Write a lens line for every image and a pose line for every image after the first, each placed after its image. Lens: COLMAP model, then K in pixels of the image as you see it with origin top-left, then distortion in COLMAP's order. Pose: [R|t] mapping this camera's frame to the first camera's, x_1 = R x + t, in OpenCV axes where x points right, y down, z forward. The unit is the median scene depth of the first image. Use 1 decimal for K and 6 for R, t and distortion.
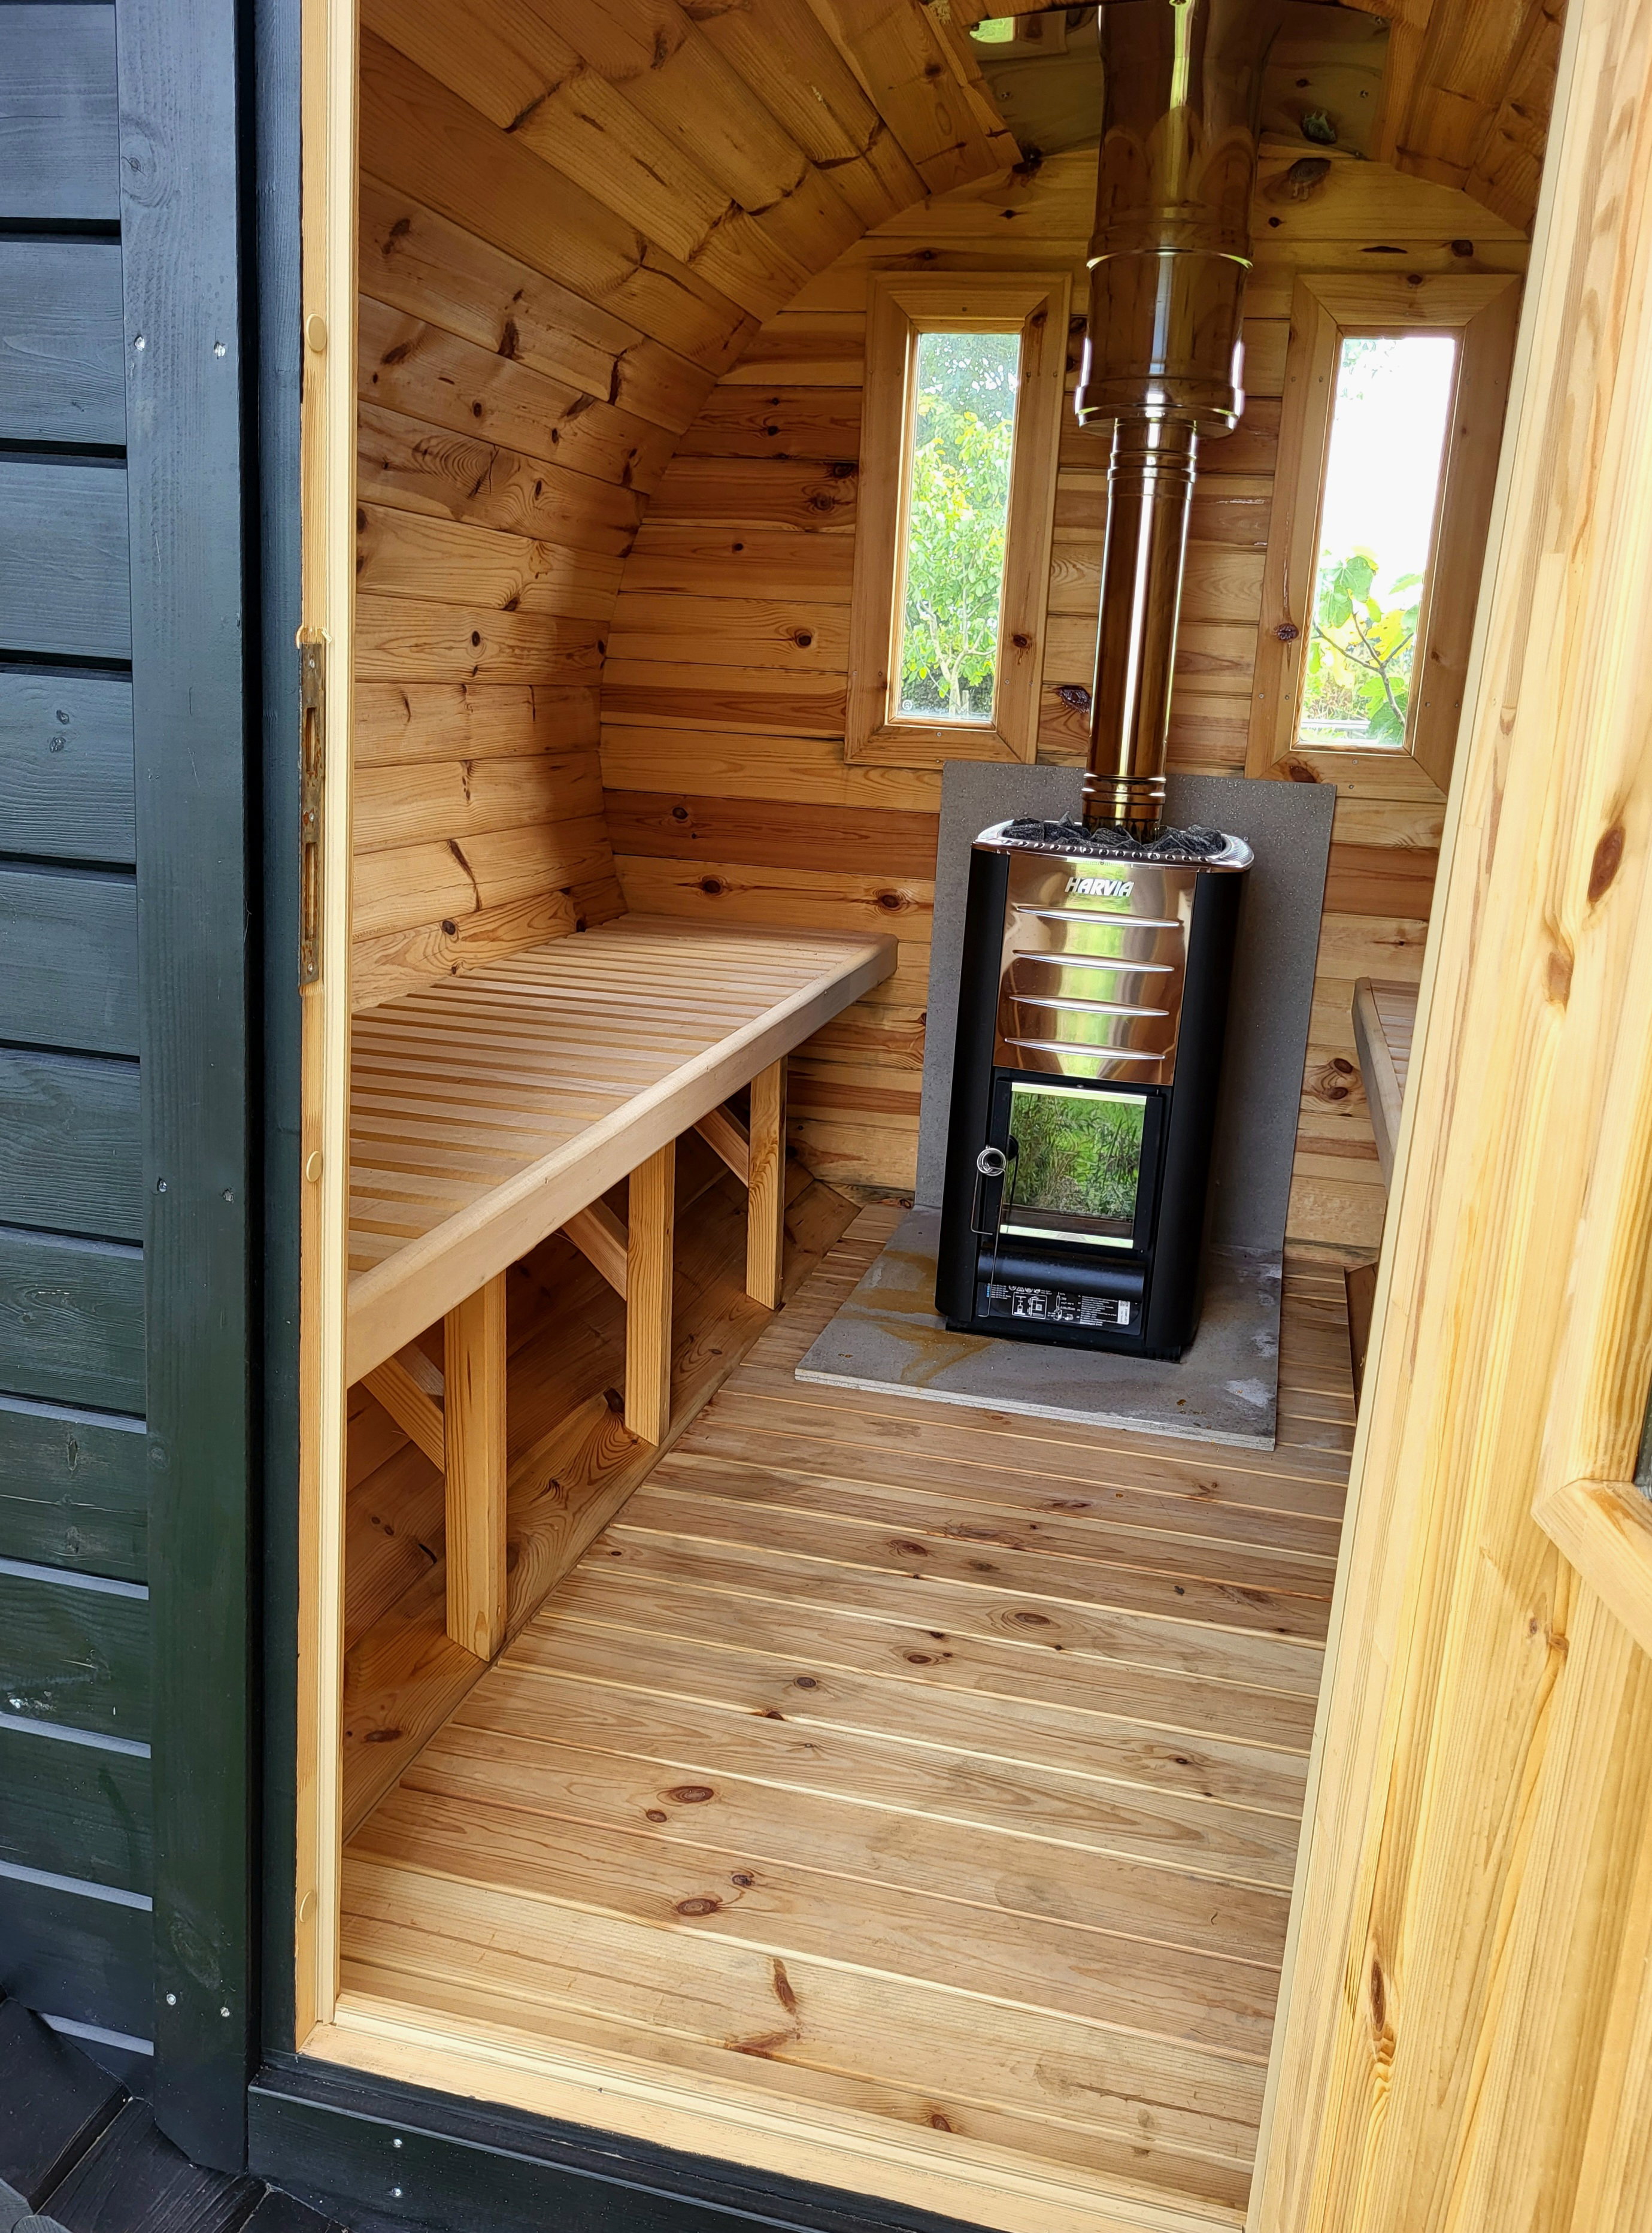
lens RADIAL K [[1769.5, 0, 853.2], [0, 1769.5, 1081.7], [0, 0, 1]] dist [0.027464, -0.017631]
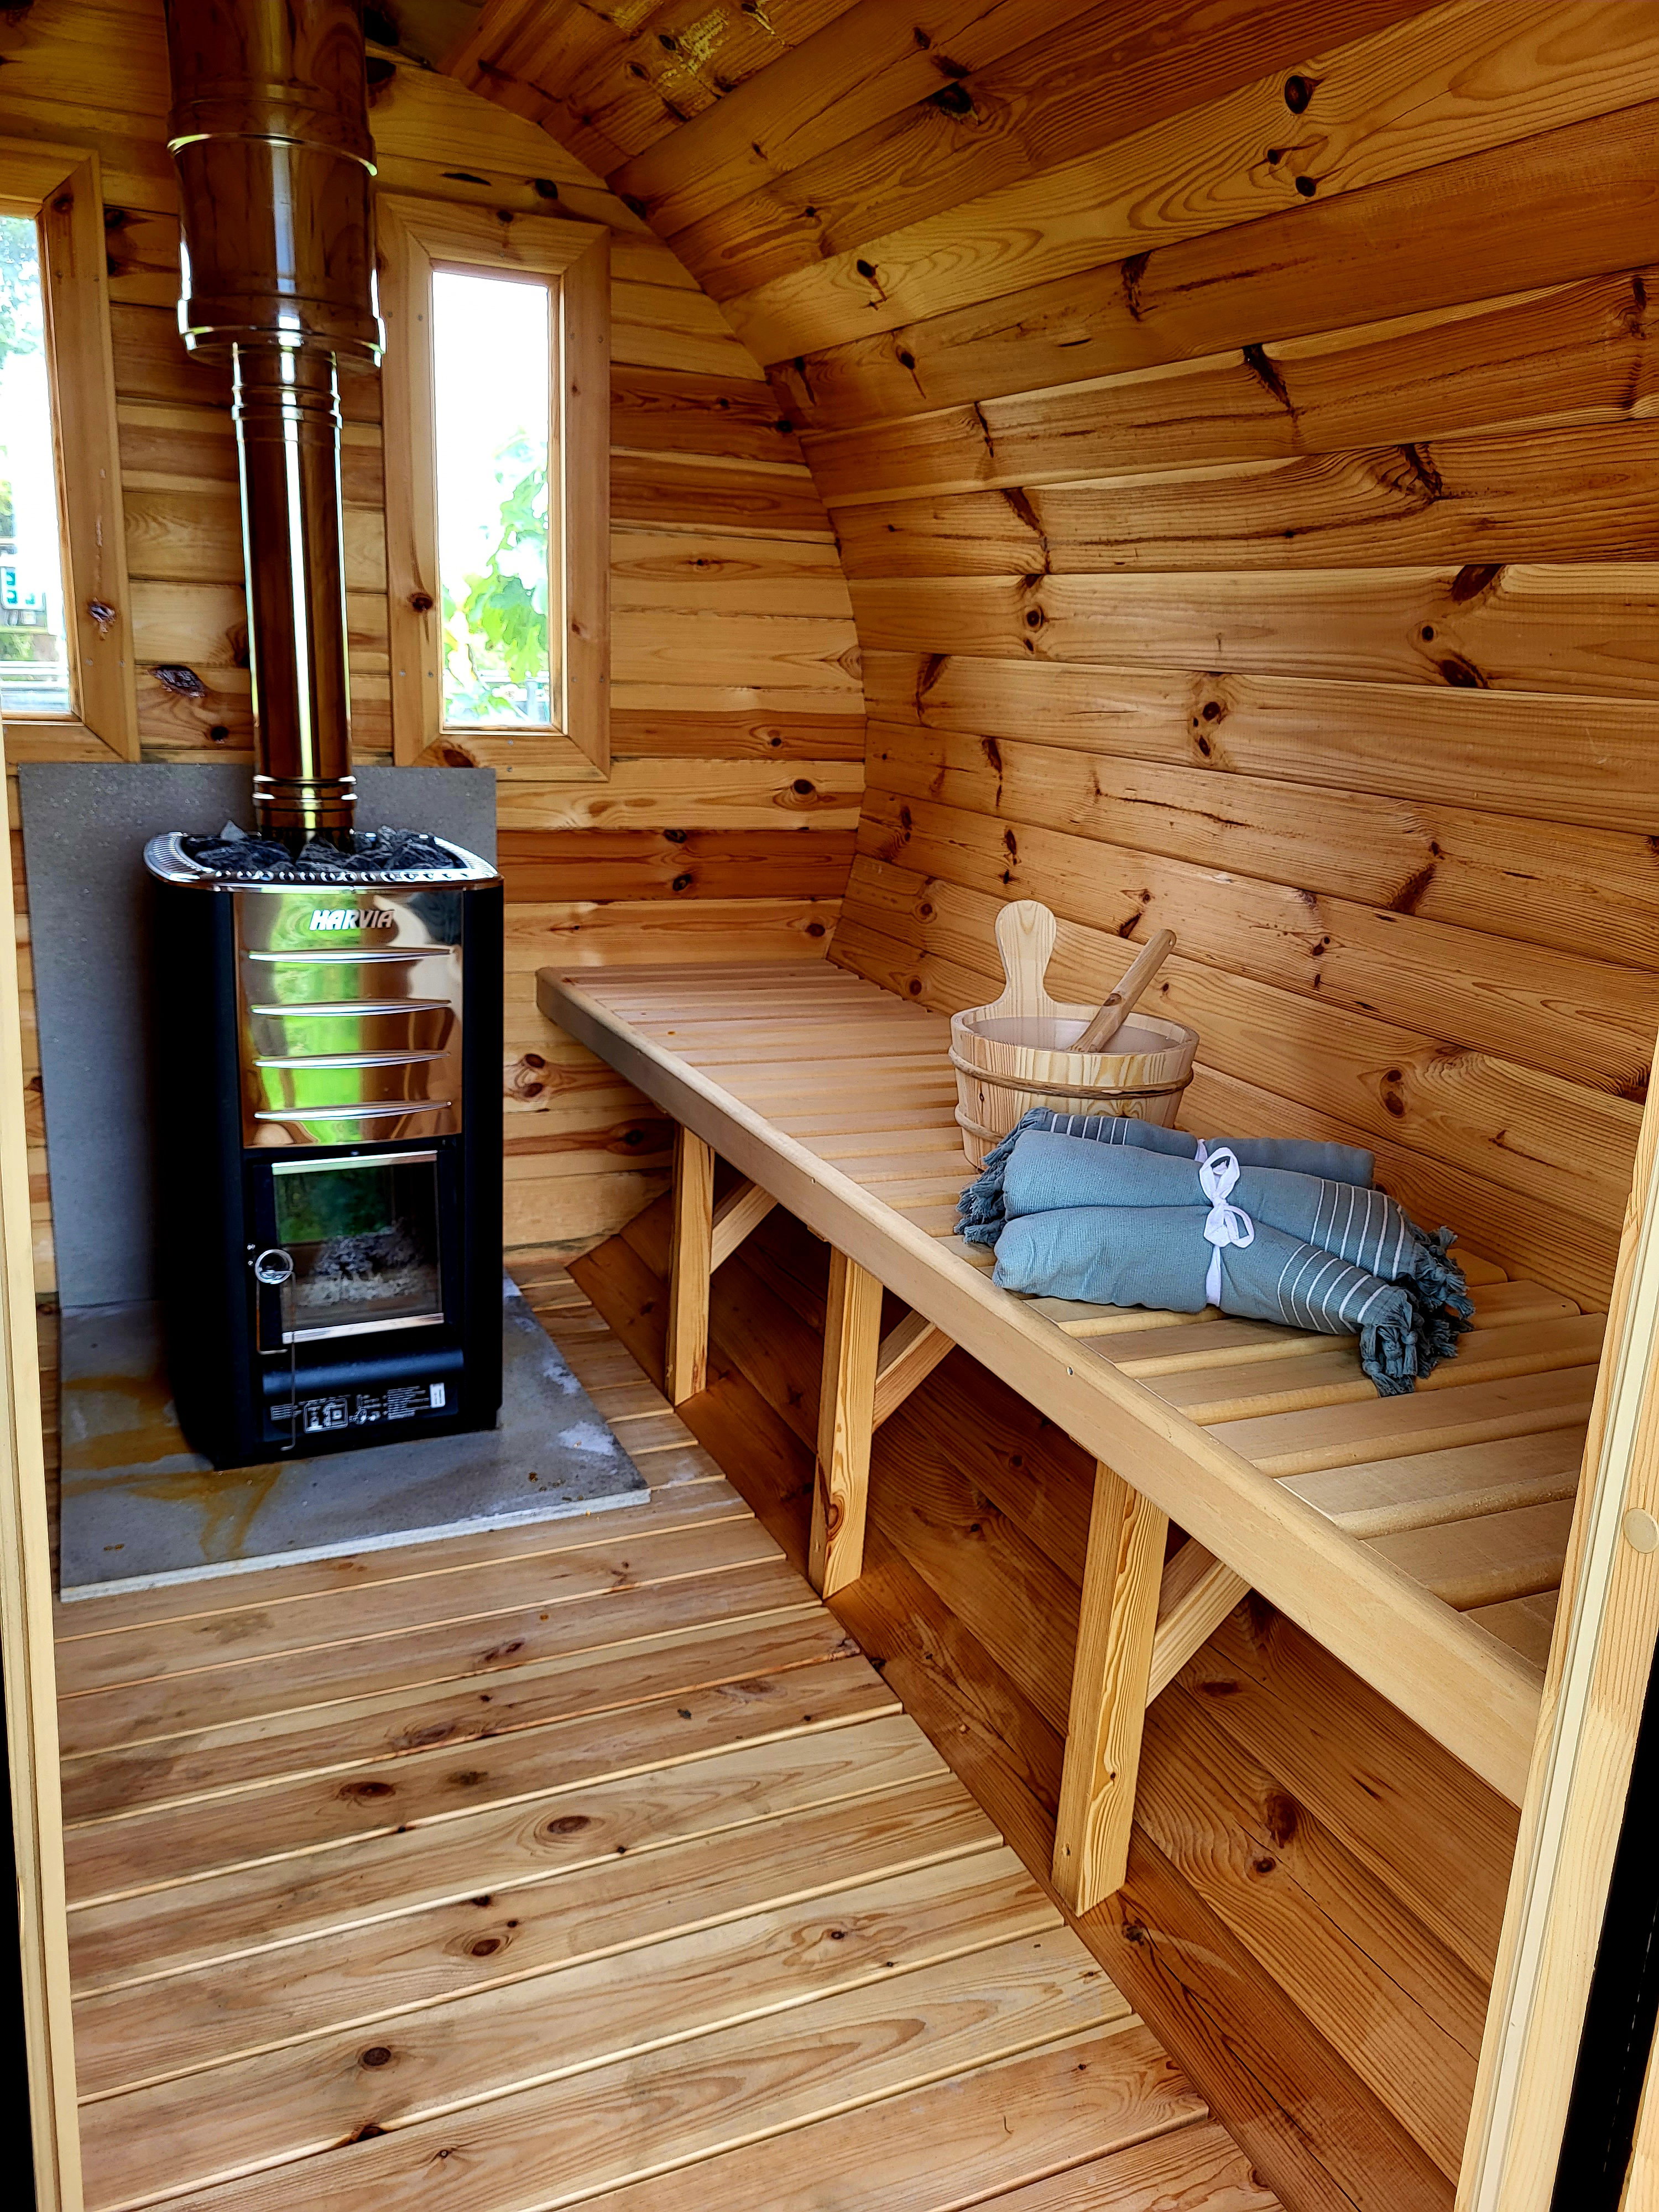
lens RADIAL K [[1659.0, 0, 836.3], [0, 1659.0, 1099.5], [0, 0, 1]] dist [0.023485, -0.021901]
pose [[0.794040, -0.177455, 0.581386, -0.142642], [0.142076, 0.984127, 0.106340, -0.072534], [-0.591029, -0.001837, 0.806648, 0.215576]]
